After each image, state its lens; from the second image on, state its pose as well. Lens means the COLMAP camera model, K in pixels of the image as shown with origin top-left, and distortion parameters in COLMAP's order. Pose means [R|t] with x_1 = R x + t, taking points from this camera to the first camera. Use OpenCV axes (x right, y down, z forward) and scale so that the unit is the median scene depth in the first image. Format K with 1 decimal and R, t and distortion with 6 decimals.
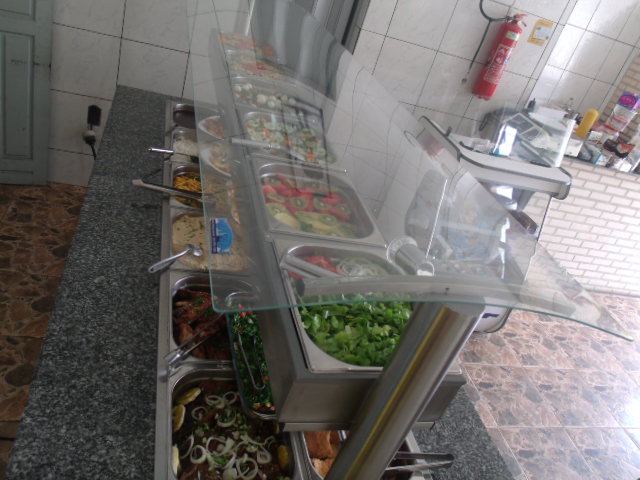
lens RADIAL K [[504.2, 0, 316.9], [0, 504.2, 238.8], [0, 0, 1]] dist [-0.030169, -0.005410]
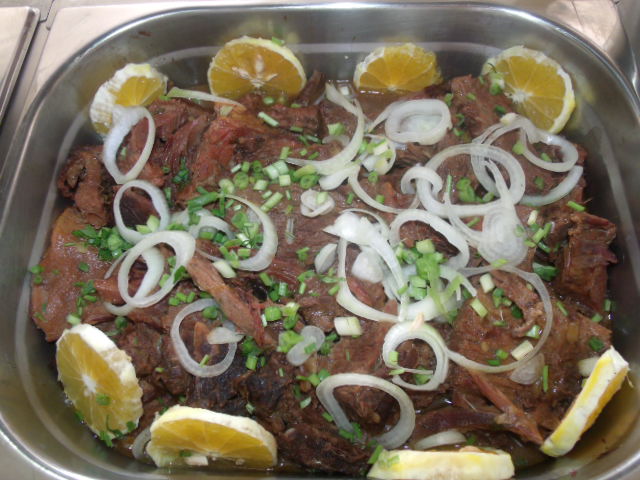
lens RADIAL K [[504.2, 0, 318.7], [0, 504.2, 239.4], [0, 0, 1]] dist [-0.030169, -0.005410]
pose [[0.229065, -0.967152, 0.110212, -0.199642], [0.608152, 0.230597, 0.759590, 0.196529], [-0.760053, -0.106969, 0.640997, 0.806191]]
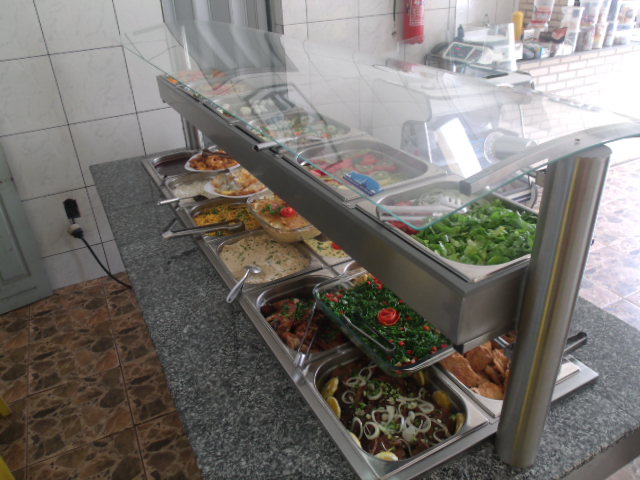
lens RADIAL K [[504.2, 0, 321.6], [0, 504.2, 237.2], [0, 0, 1]] dist [-0.030169, -0.005410]
pose [[0.911626, -0.407123, 0.056476, -0.205150], [0.408184, 0.912863, -0.008203, 0.038227], [-0.048216, 0.030531, 0.998370, -0.018289]]
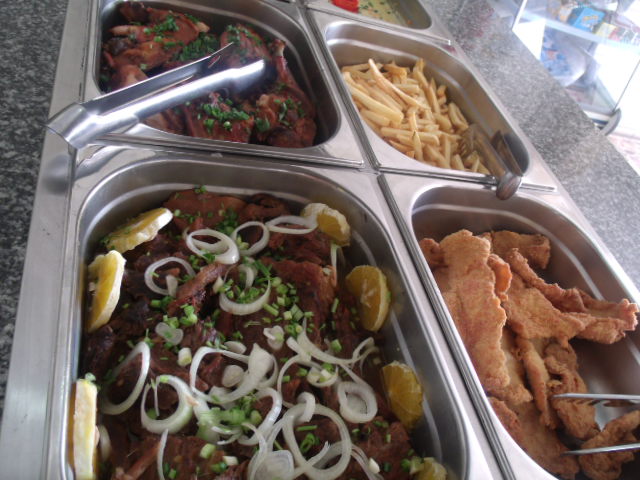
lens RADIAL K [[504.2, 0, 317.4], [0, 504.2, 237.9], [0, 0, 1]] dist [-0.030169, -0.005410]
pose [[0.998766, 0.029716, 0.039780, -0.142564], [-0.039404, 0.961822, 0.270823, 0.219107], [-0.030214, -0.272056, 0.961807, 0.653537]]
